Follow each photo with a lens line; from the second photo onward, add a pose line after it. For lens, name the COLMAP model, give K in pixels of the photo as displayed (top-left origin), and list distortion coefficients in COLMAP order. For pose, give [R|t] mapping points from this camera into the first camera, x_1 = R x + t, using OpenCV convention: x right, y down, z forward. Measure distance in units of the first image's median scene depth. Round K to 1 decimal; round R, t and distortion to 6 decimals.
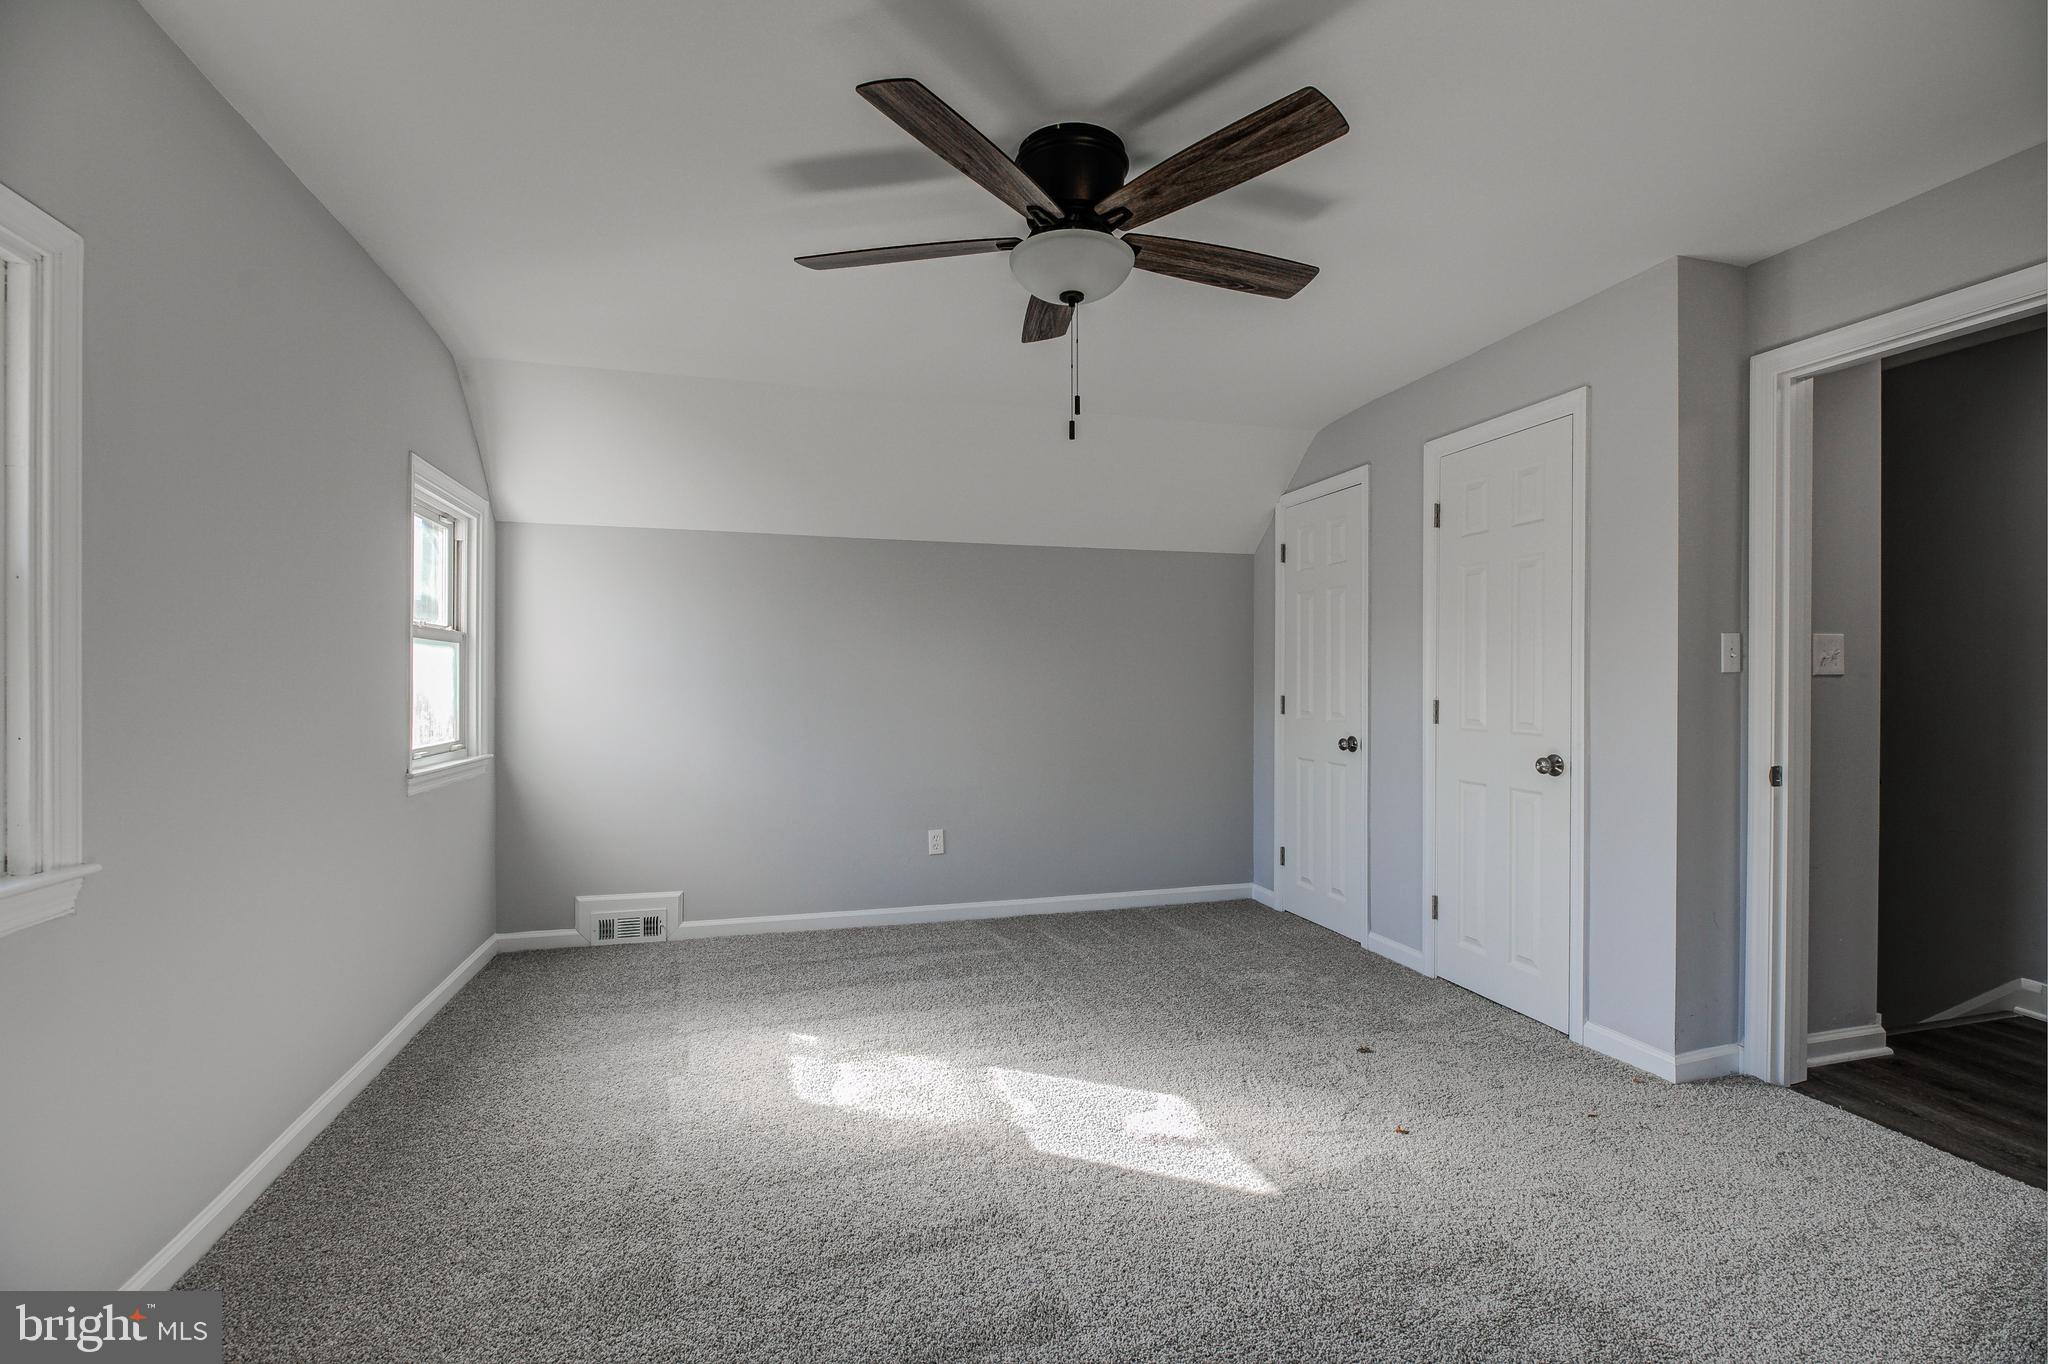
lens RADIAL K [[939.8, 0, 1032.8], [0, 939.8, 688.8], [0, 0, 1]] dist [-0.000121, 0.000438]
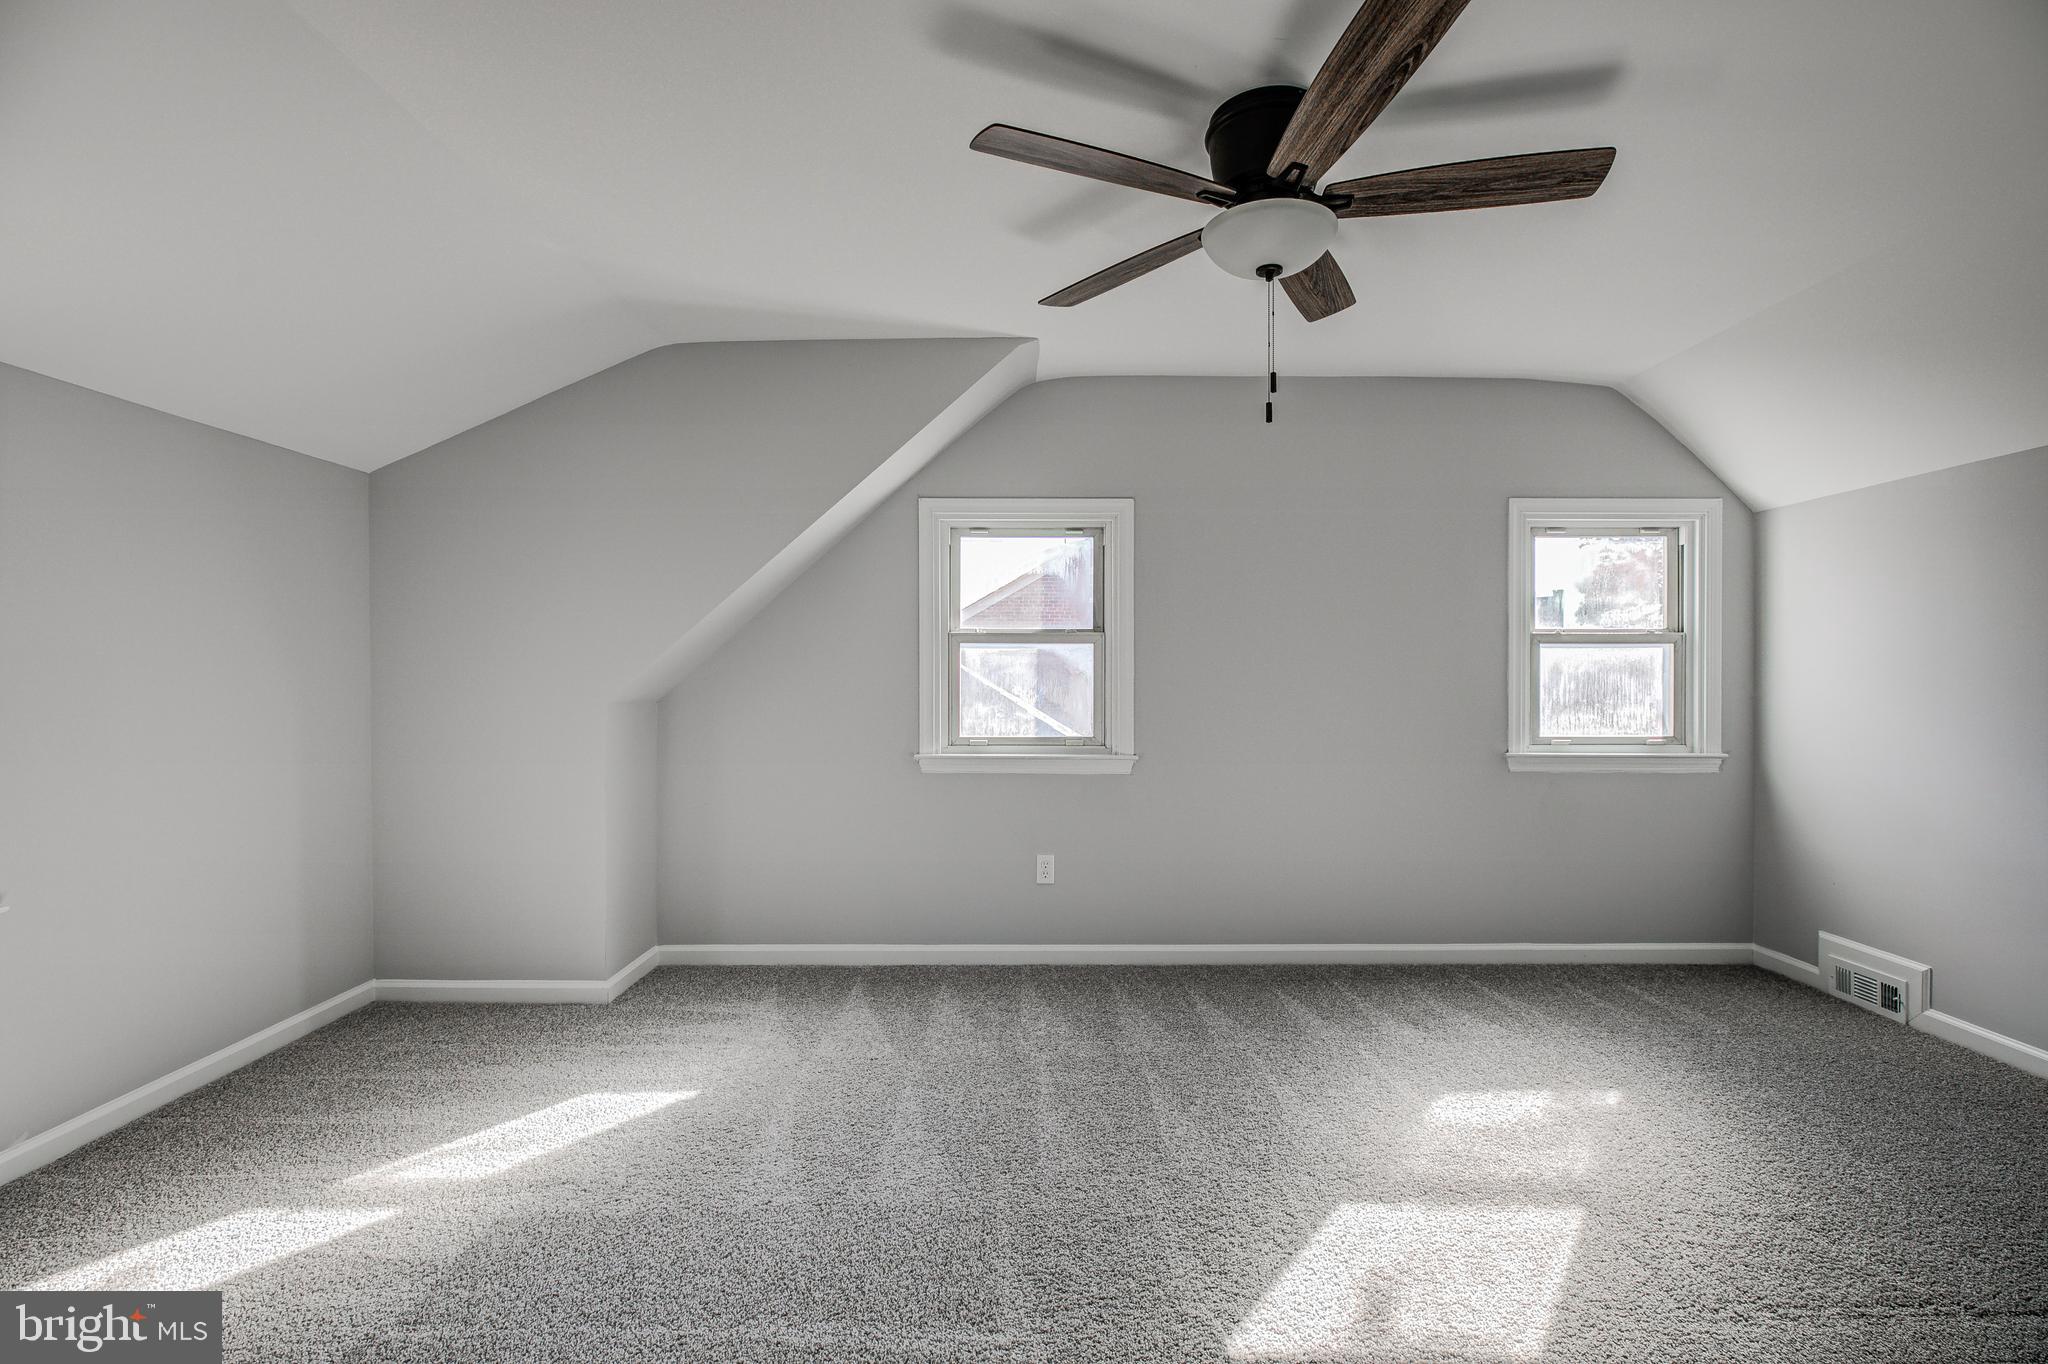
lens RADIAL K [[939.8, 0, 1032.8], [0, 939.8, 688.8], [0, 0, 1]] dist [-0.000121, 0.000438]
pose [[-0.274249, 0.007993, -0.961625, 0.533838], [-0.005697, 0.999934, 0.009936, -0.003601], [0.961642, 0.008204, -0.274186, 0.544289]]
